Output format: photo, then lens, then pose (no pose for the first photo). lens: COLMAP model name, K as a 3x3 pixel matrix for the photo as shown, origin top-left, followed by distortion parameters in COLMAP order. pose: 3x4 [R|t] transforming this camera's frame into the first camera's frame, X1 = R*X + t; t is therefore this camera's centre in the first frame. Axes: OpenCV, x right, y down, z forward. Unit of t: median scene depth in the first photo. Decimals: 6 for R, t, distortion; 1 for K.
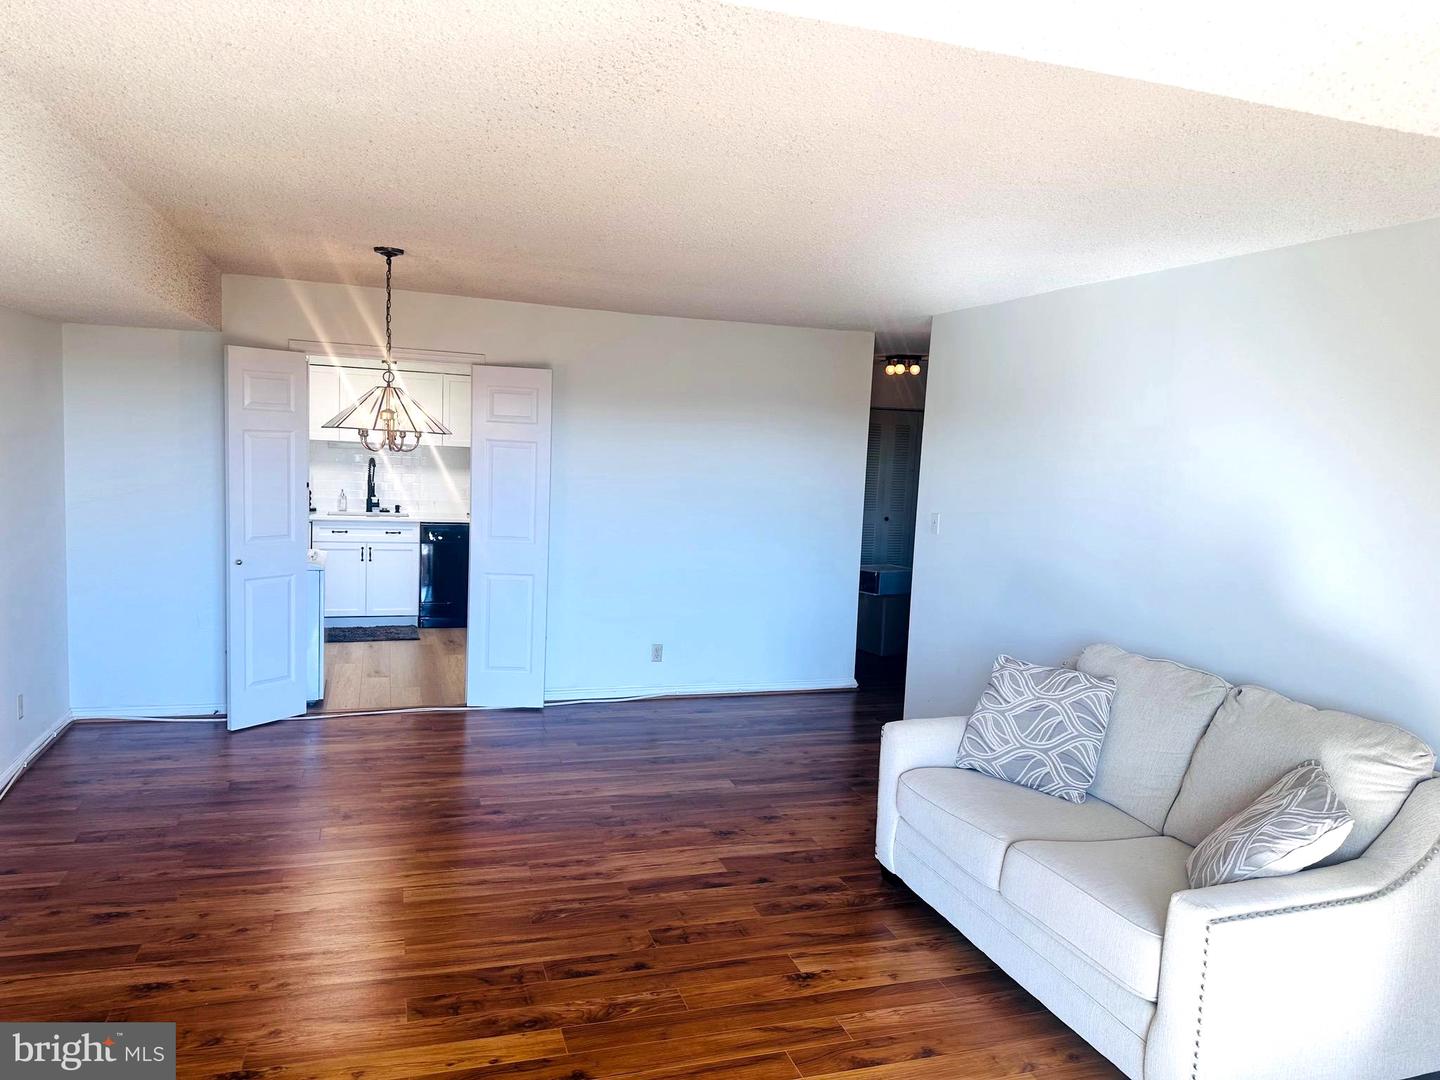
lens RADIAL K [[1013.8, 0, 718.2], [0, 1013.8, 543.9], [0, 0, 1]] dist [0.092723, -0.121070]
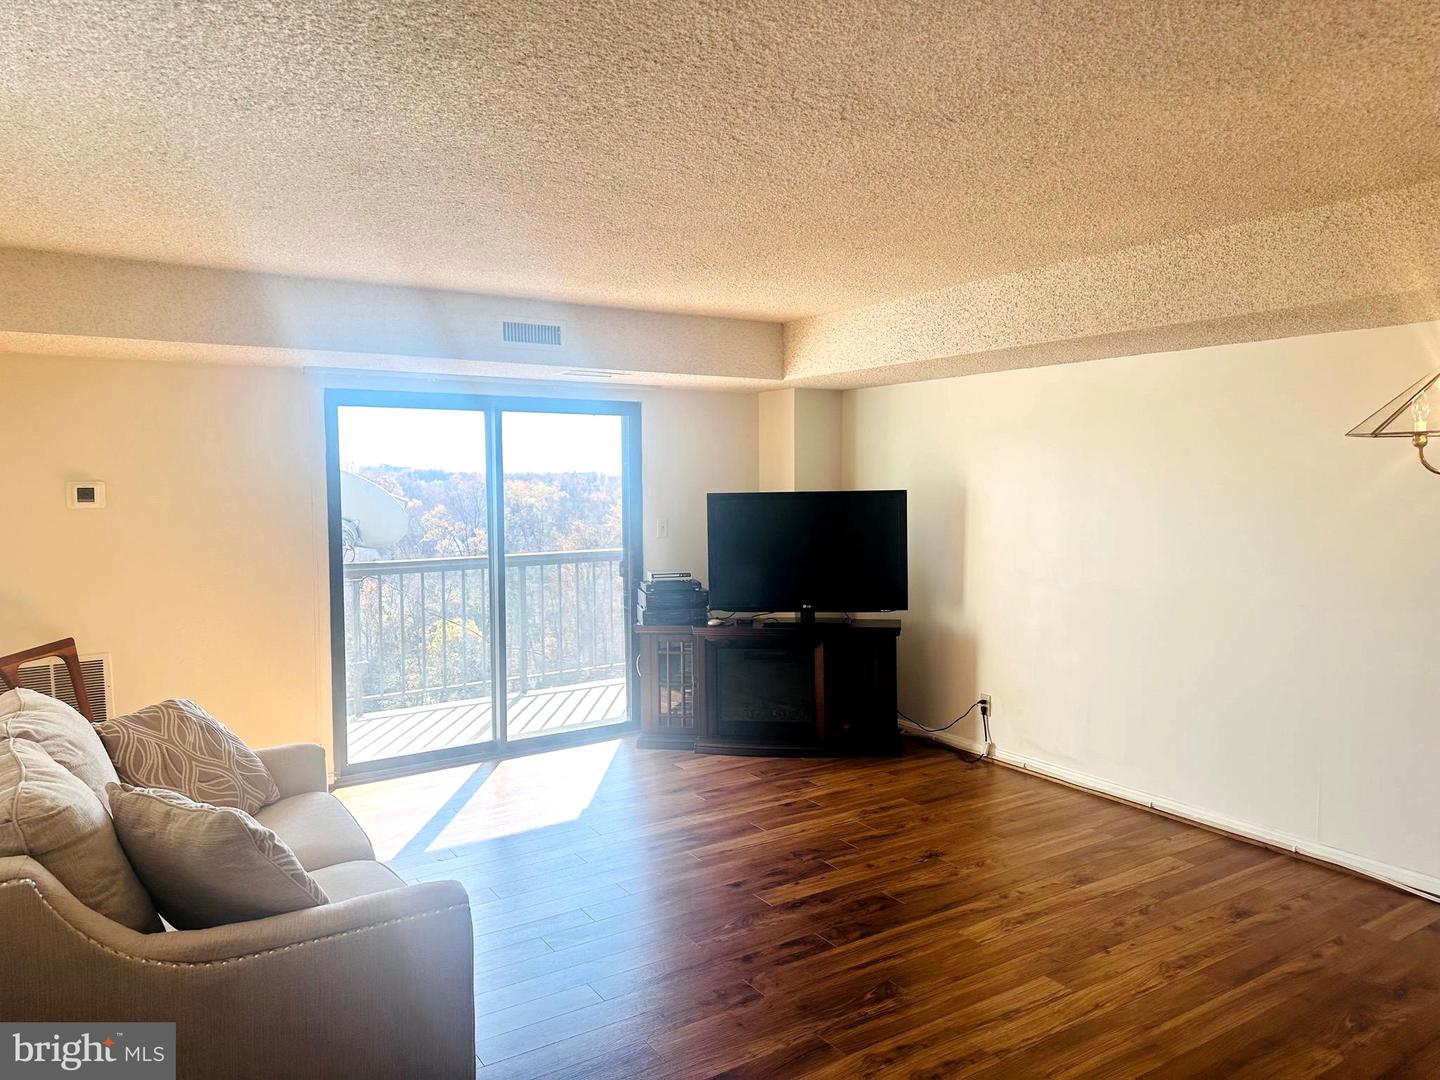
lens RADIAL K [[1013.8, 0, 715.1], [0, 1013.8, 536.9], [0, 0, 1]] dist [0.092723, -0.121070]
pose [[-0.966962, -0.030315, -0.253110, 0.218434], [-0.075590, 0.982346, 0.171123, -0.163867], [0.243454, 0.184602, -0.952183, 1.861012]]
